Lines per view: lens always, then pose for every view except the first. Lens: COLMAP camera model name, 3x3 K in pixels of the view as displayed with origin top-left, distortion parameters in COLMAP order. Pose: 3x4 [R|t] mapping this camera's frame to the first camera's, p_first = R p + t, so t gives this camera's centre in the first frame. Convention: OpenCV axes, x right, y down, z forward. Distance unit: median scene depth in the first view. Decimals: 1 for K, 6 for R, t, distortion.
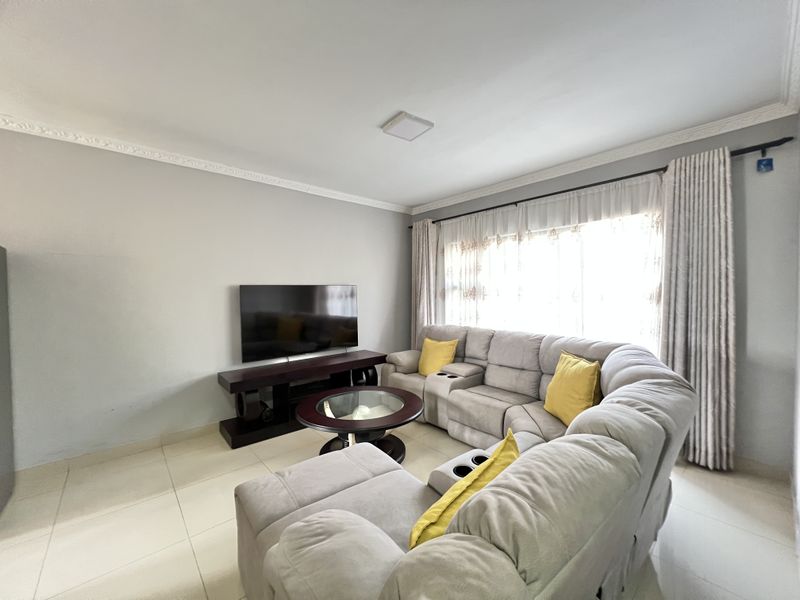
lens RADIAL K [[321.0, 0, 400.2], [0, 321.0, 302.0], [0, 0, 1]] dist [-0.001080, 0.000782]
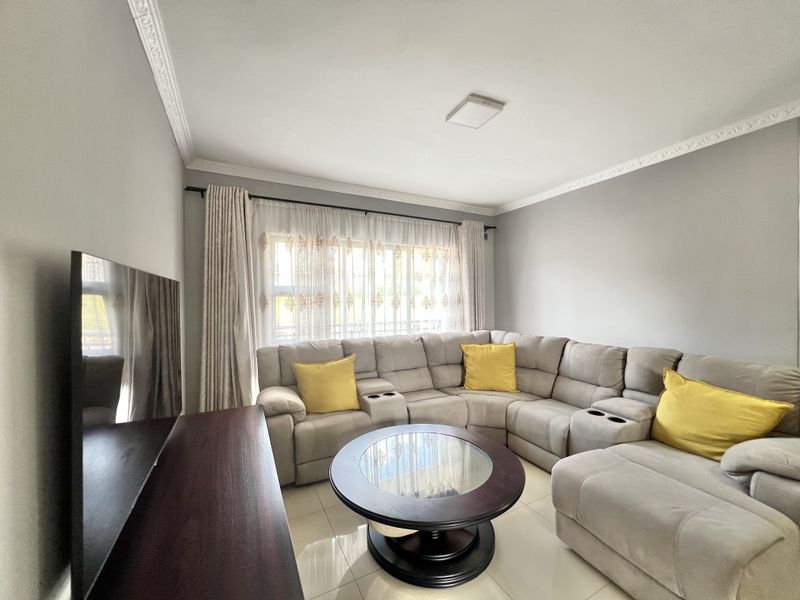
lens RADIAL K [[321.0, 0, 399.1], [0, 321.0, 302.3], [0, 0, 1]] dist [-0.001080, 0.000782]
pose [[0.232856, -0.001790, 0.972510, -0.584208], [0.034267, 0.999392, -0.006366, -0.010096], [-0.971907, 0.034807, 0.232776, 0.648832]]
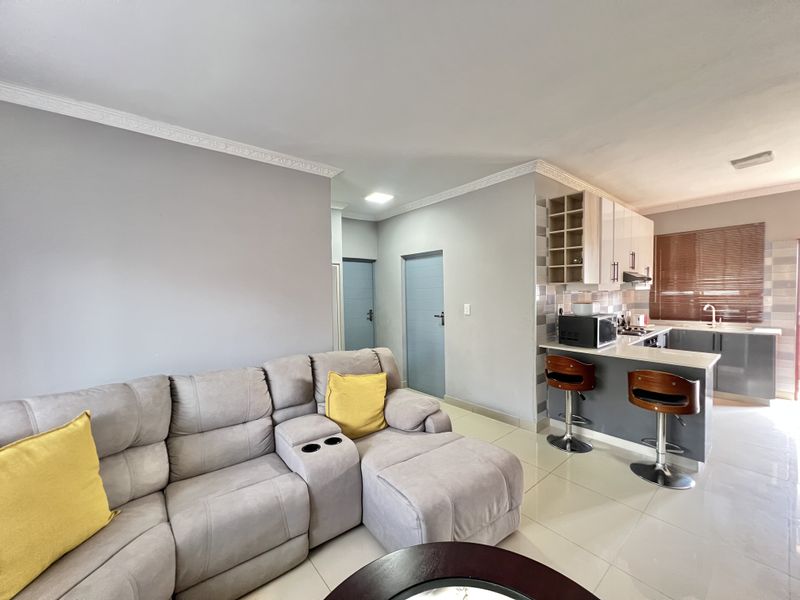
lens RADIAL K [[321.0, 0, 398.5], [0, 321.0, 302.2], [0, 0, 1]] dist [-0.001080, 0.000782]
pose [[-0.999432, 0.022514, 0.025076, -0.047662], [0.023837, 0.998270, 0.053748, -0.038983], [-0.023822, 0.054315, -0.998240, 0.918125]]
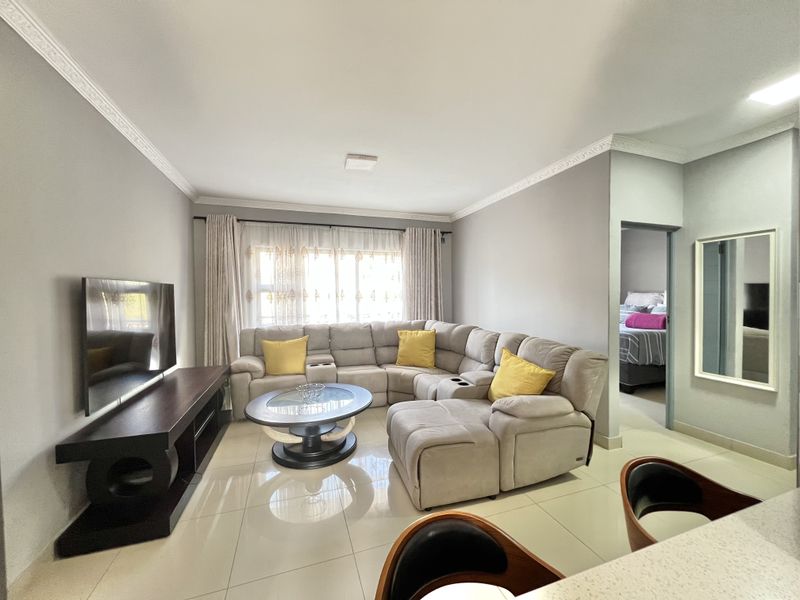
lens RADIAL K [[321.0, 0, 400.0], [0, 321.0, 301.6], [0, 0, 1]] dist [-0.001080, 0.000782]
pose [[0.380657, -0.017444, 0.924552, -0.712590], [0.031666, 0.999482, 0.005820, 0.000435], [-0.924174, 0.027062, 0.381012, 0.244510]]
